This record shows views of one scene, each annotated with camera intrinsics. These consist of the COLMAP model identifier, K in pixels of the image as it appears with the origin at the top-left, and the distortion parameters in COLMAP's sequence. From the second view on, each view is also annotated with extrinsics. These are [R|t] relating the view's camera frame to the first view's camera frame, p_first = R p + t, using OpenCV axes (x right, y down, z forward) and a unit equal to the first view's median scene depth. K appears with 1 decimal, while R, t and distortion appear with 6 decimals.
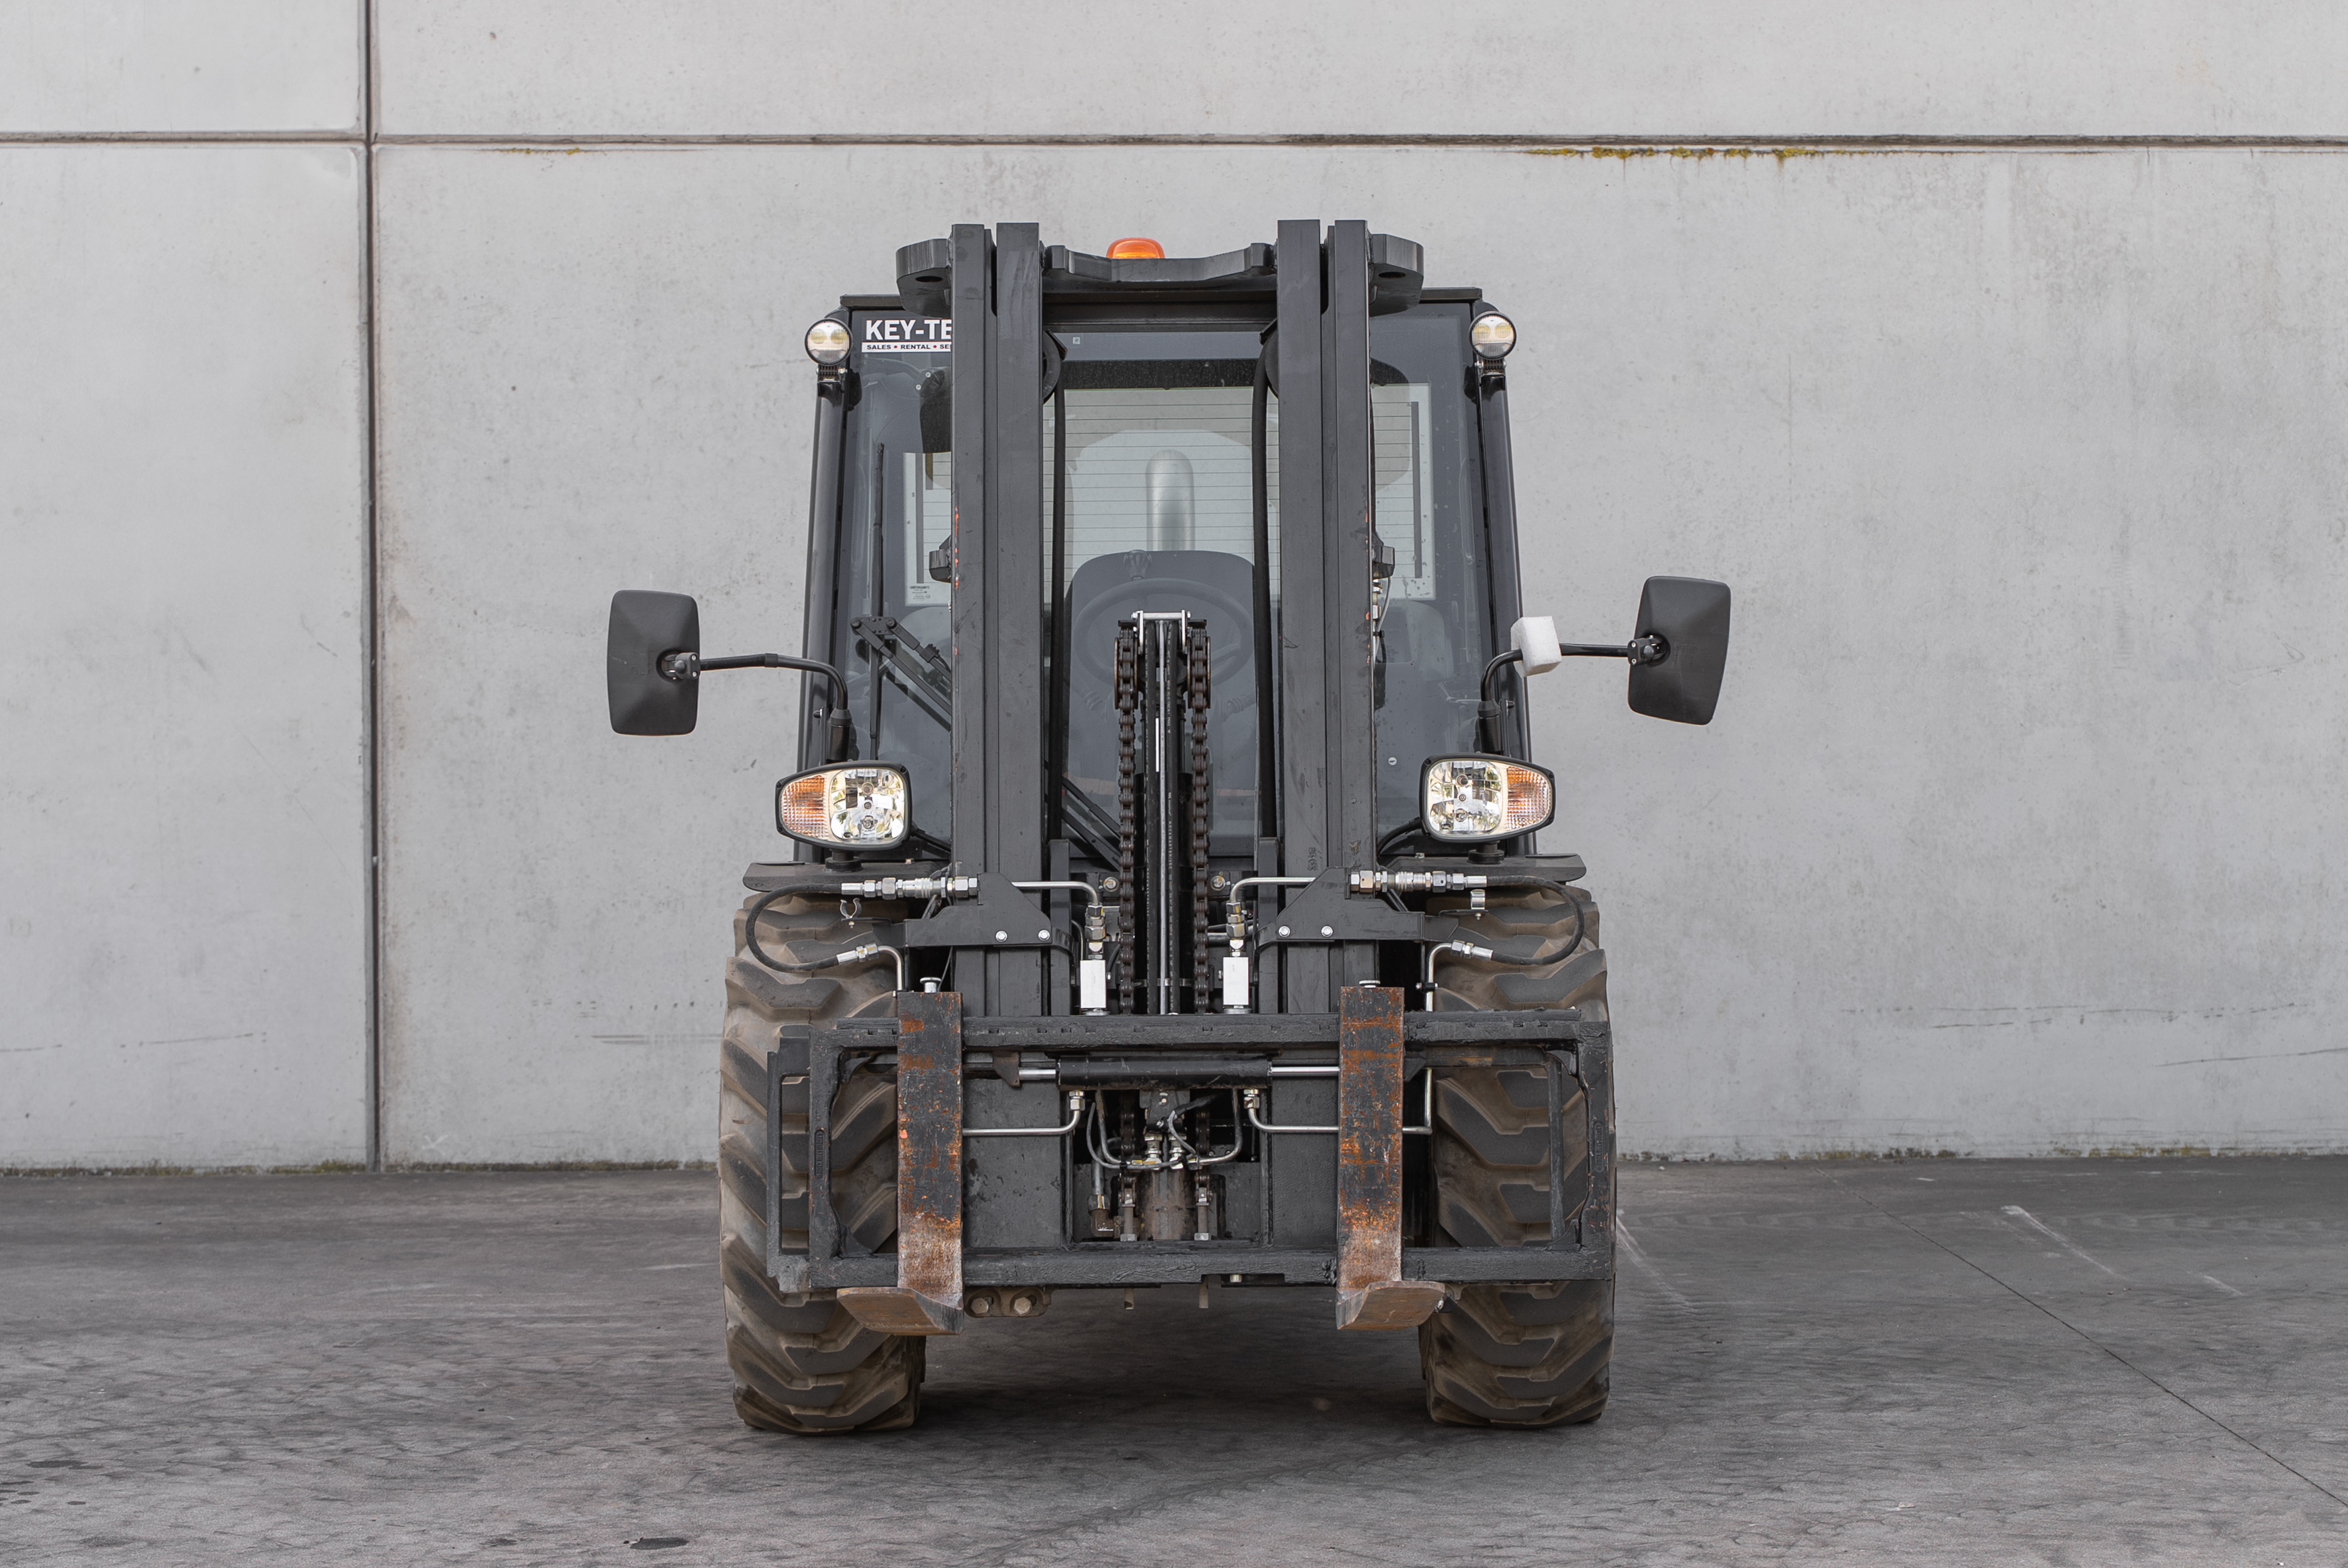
lens RADIAL K [[4714.0, 0, 1174.0], [0, 4714.0, 784.0], [0, 0, 1]] dist [0.012637, -0.173644]
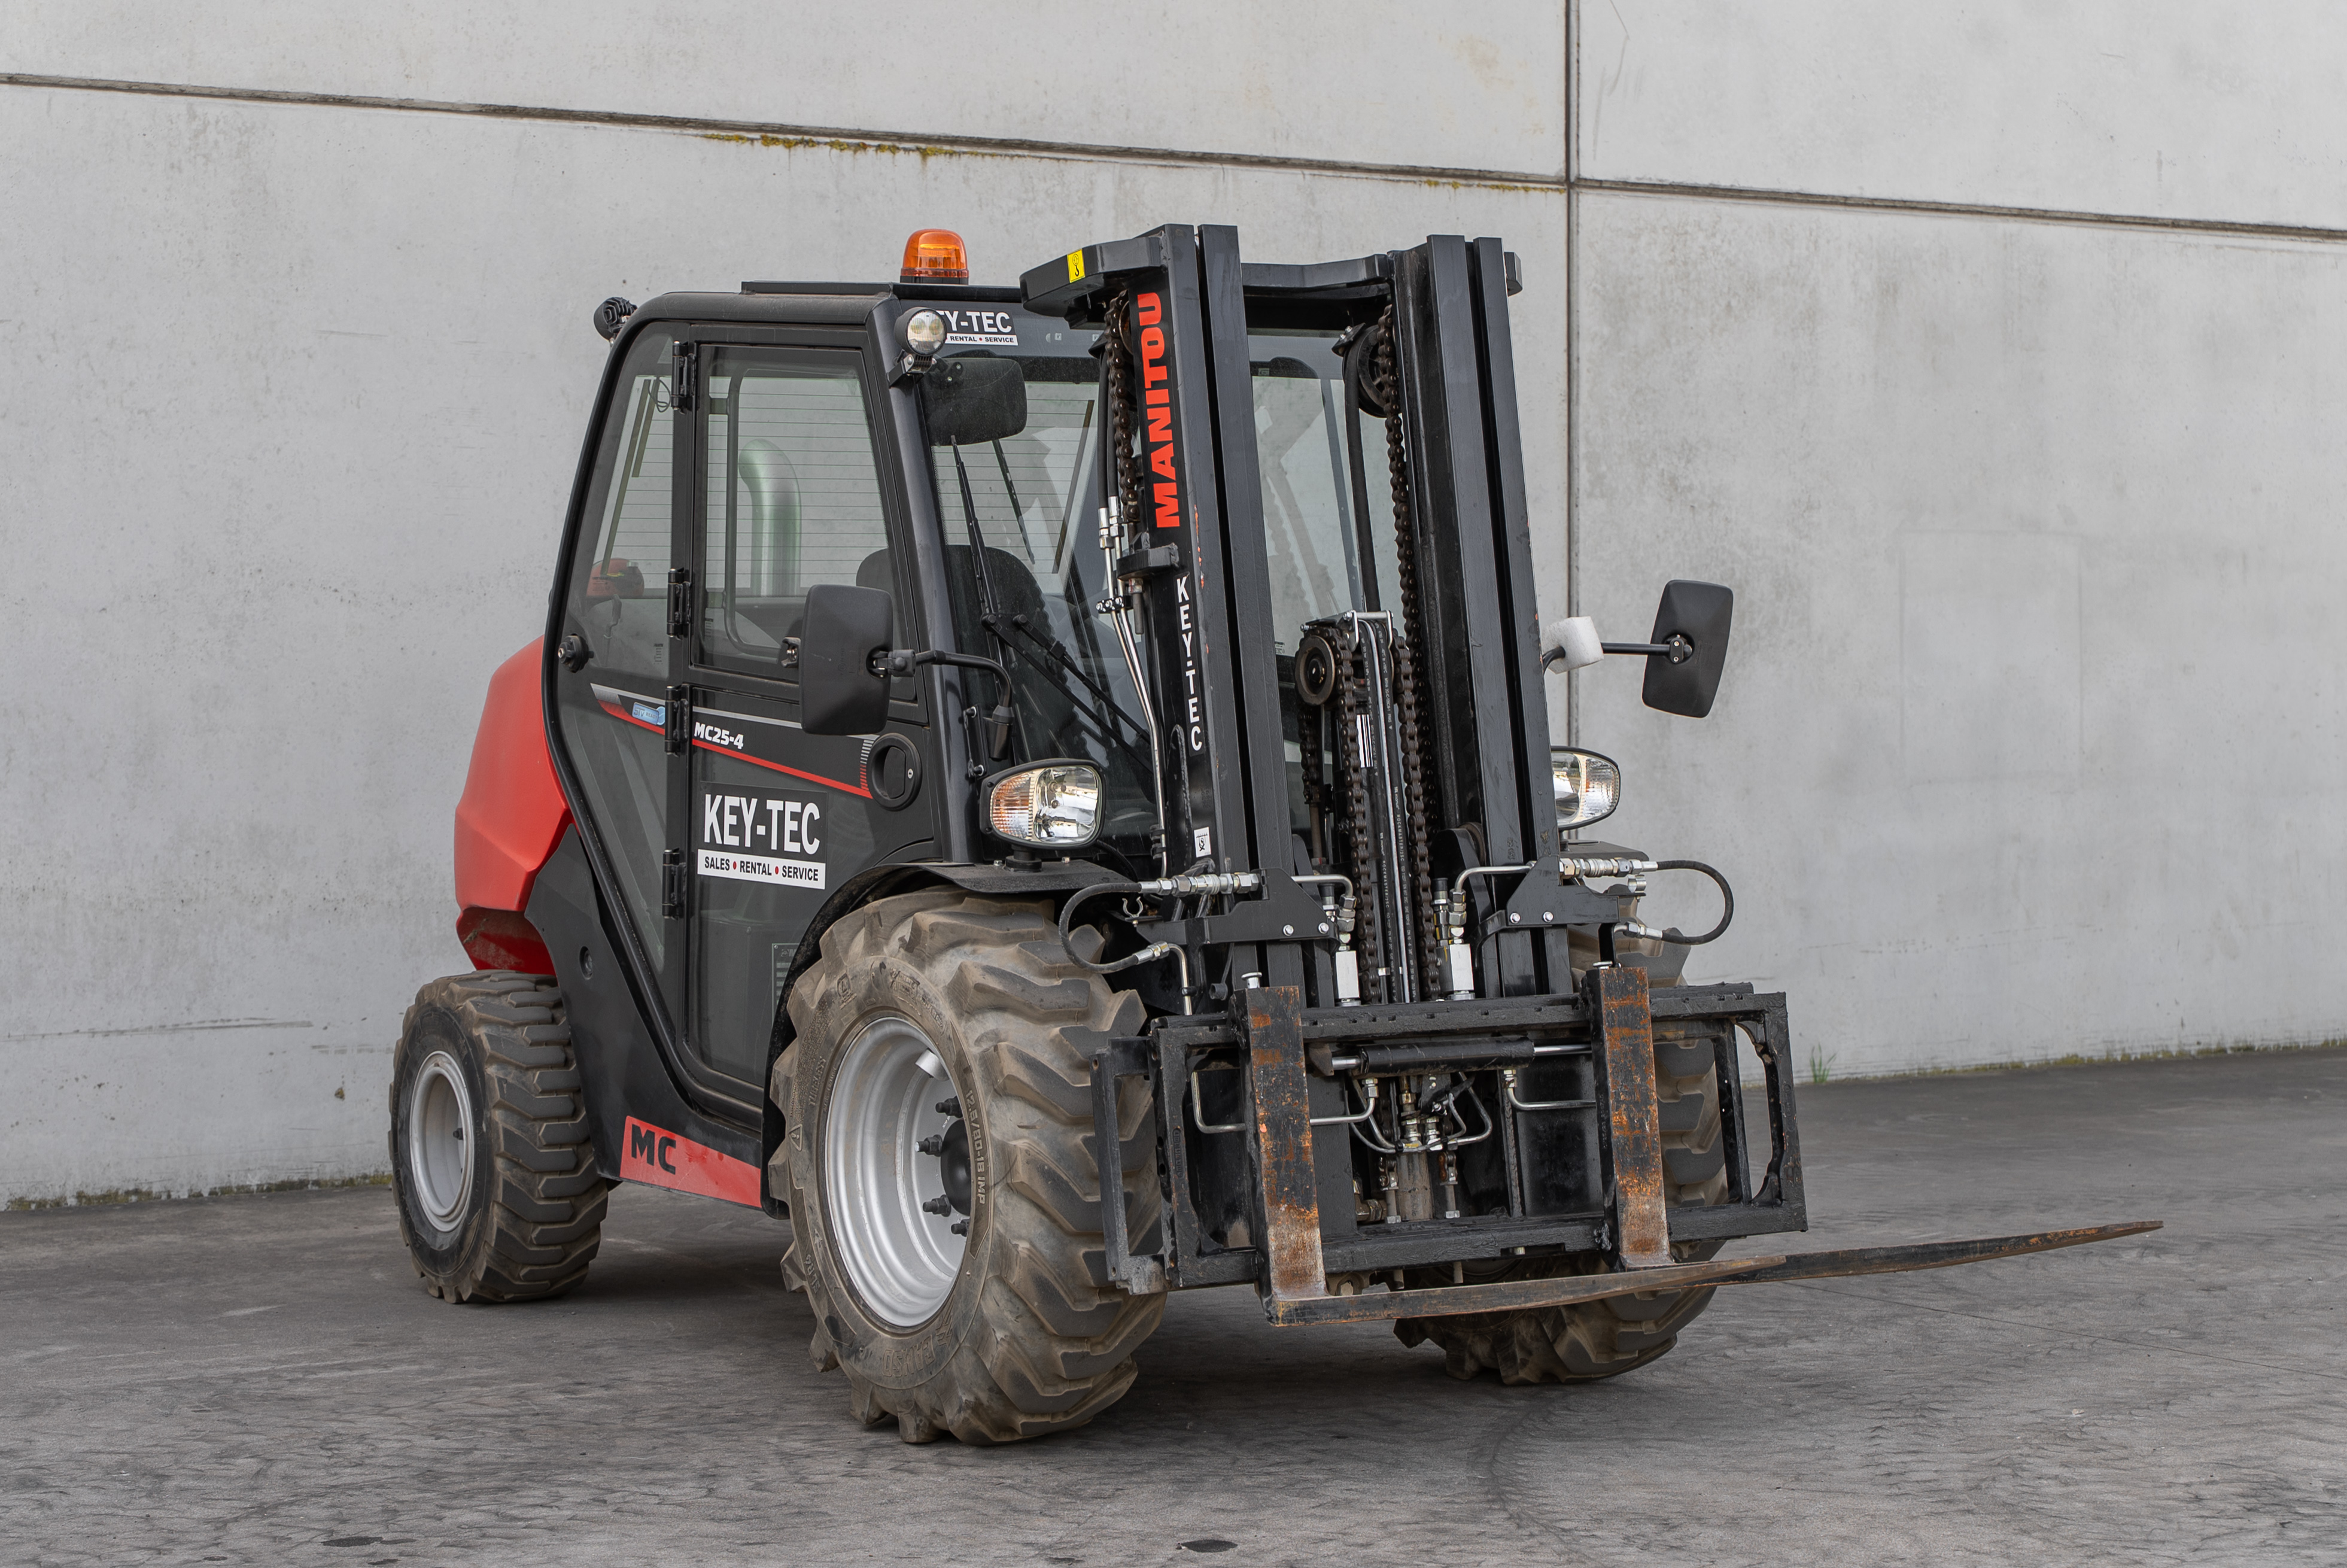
lens RADIAL K [[4982.1, 0, 1173.5], [0, 4982.1, 784.0], [0, 0, 1]] dist [0.006641, -0.129343]
pose [[0.845126, -0.013031, 0.534409, -0.599669], [0.011592, 0.999915, 0.006051, -0.005714], [-0.534442, 0.001081, 0.845205, 0.100814]]
